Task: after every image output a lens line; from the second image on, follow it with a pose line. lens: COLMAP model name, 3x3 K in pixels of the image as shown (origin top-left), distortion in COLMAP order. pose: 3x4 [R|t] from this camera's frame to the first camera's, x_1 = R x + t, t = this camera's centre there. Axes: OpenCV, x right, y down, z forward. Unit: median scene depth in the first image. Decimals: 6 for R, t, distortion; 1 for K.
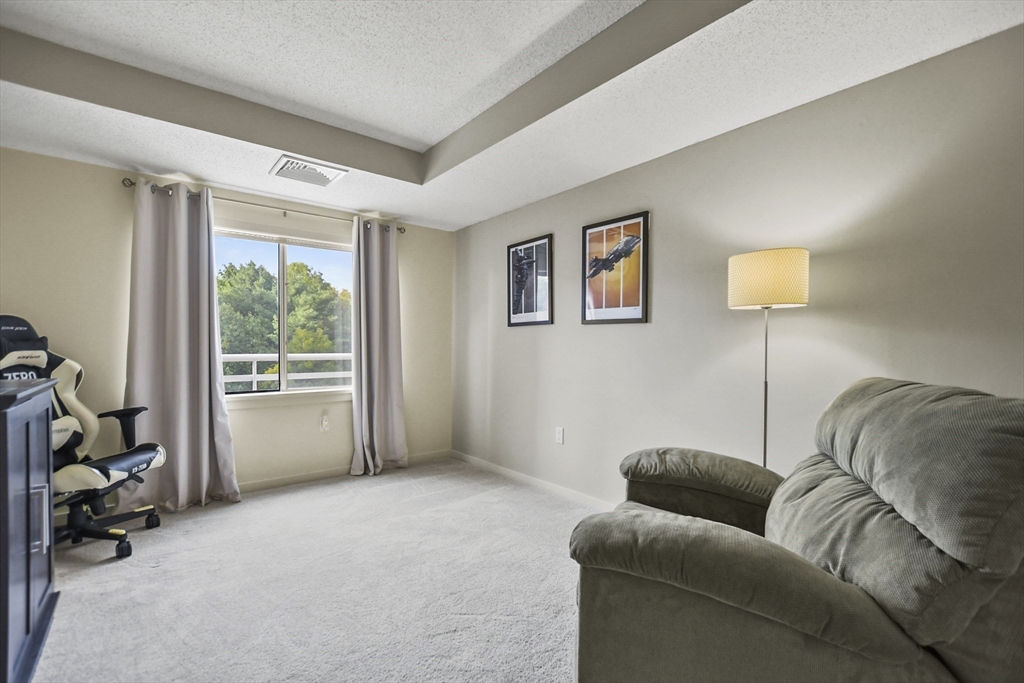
lens RADIAL K [[452.3, 0, 508.6], [0, 452.3, 348.4], [0, 0, 1]] dist [-0.014992, 0.004683]
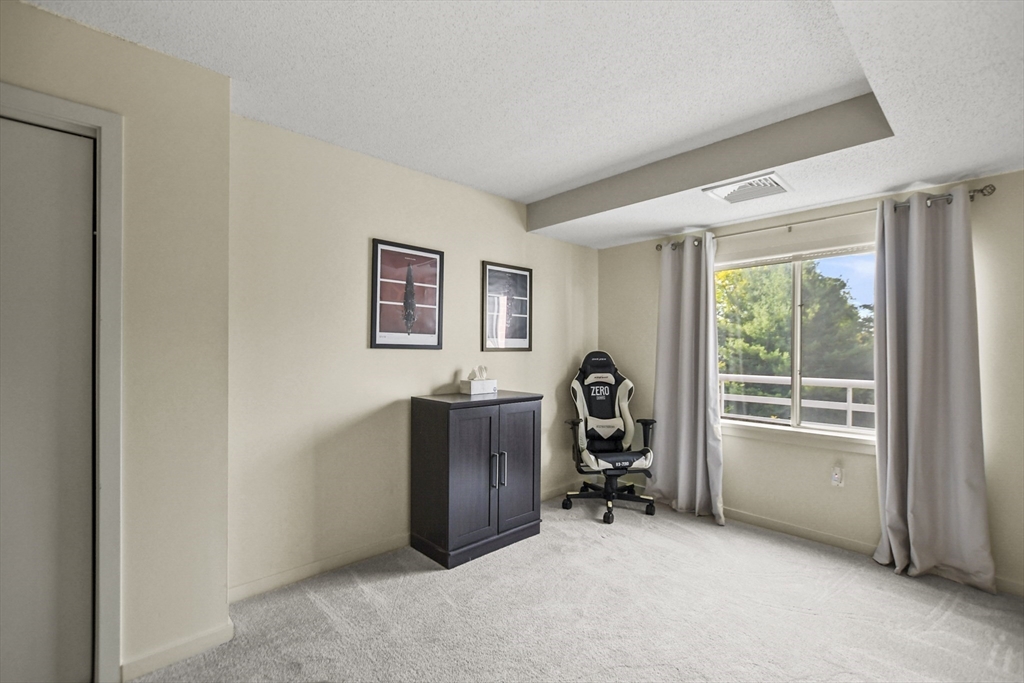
lens RADIAL K [[452.3, 0, 511.8], [0, 452.3, 348.6], [0, 0, 1]] dist [-0.014992, 0.004683]
pose [[0.063476, 0.000636, -0.997983, 0.412082], [-0.010592, 0.999944, -0.000036, -0.063200], [0.997927, 0.010573, 0.063479, 0.450990]]
